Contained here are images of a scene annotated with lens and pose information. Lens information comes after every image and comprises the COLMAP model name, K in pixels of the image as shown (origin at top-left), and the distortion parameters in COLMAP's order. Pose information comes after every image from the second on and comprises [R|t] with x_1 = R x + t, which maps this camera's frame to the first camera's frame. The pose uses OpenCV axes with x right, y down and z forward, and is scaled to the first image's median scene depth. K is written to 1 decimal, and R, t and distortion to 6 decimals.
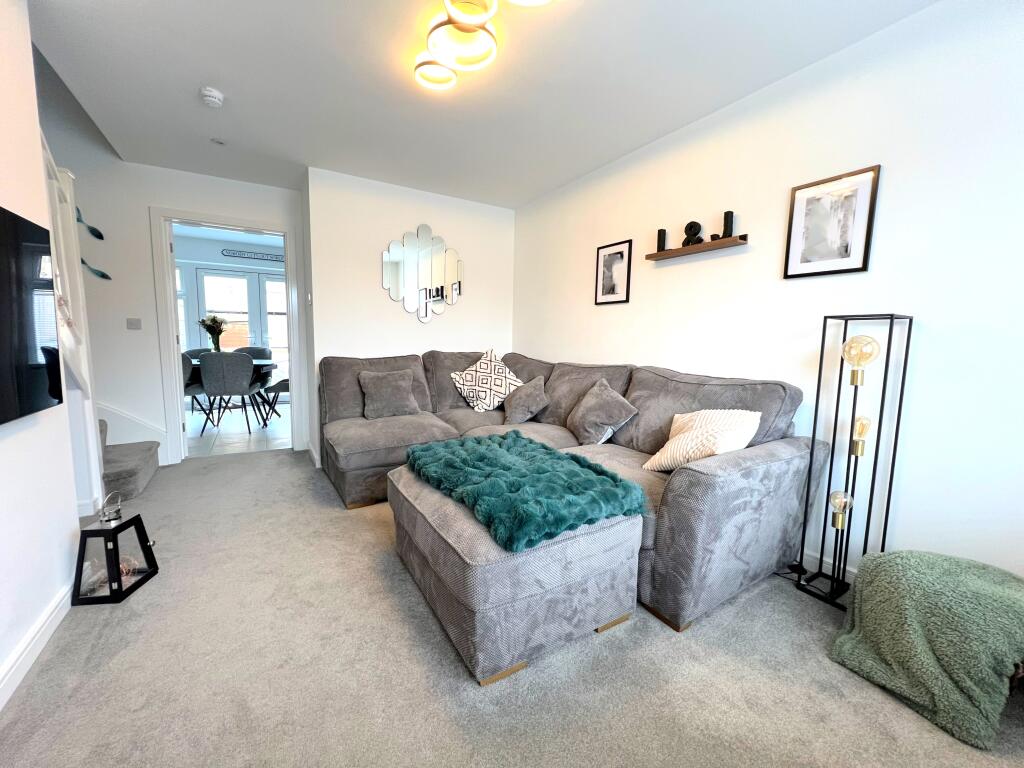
lens RADIAL K [[414.2, 0, 511.6], [0, 414.2, 380.6], [0, 0, 1]] dist [0.007090, 0.000057]
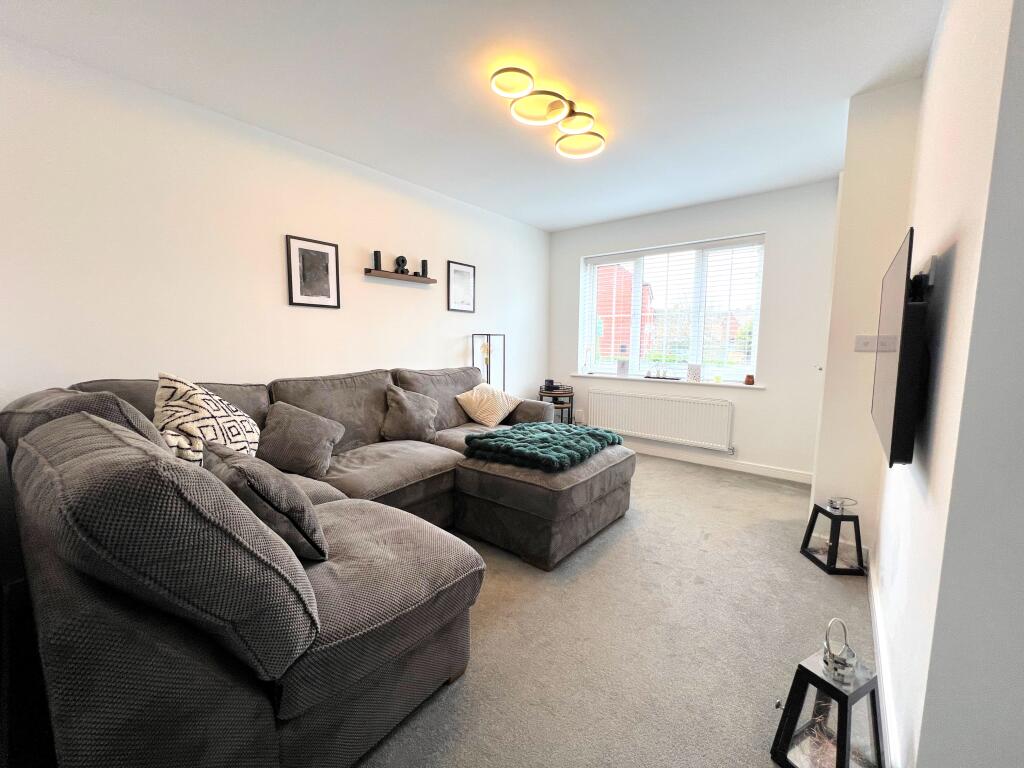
lens RADIAL K [[414.2, 0, 514.1], [0, 414.2, 387.2], [0, 0, 1]] dist [0.007090, 0.000057]
pose [[-0.337420, -0.118309, 0.933890, -0.893195], [0.086774, 0.983938, 0.156002, -0.136522], [-0.937346, 0.133676, -0.321735, 1.063212]]
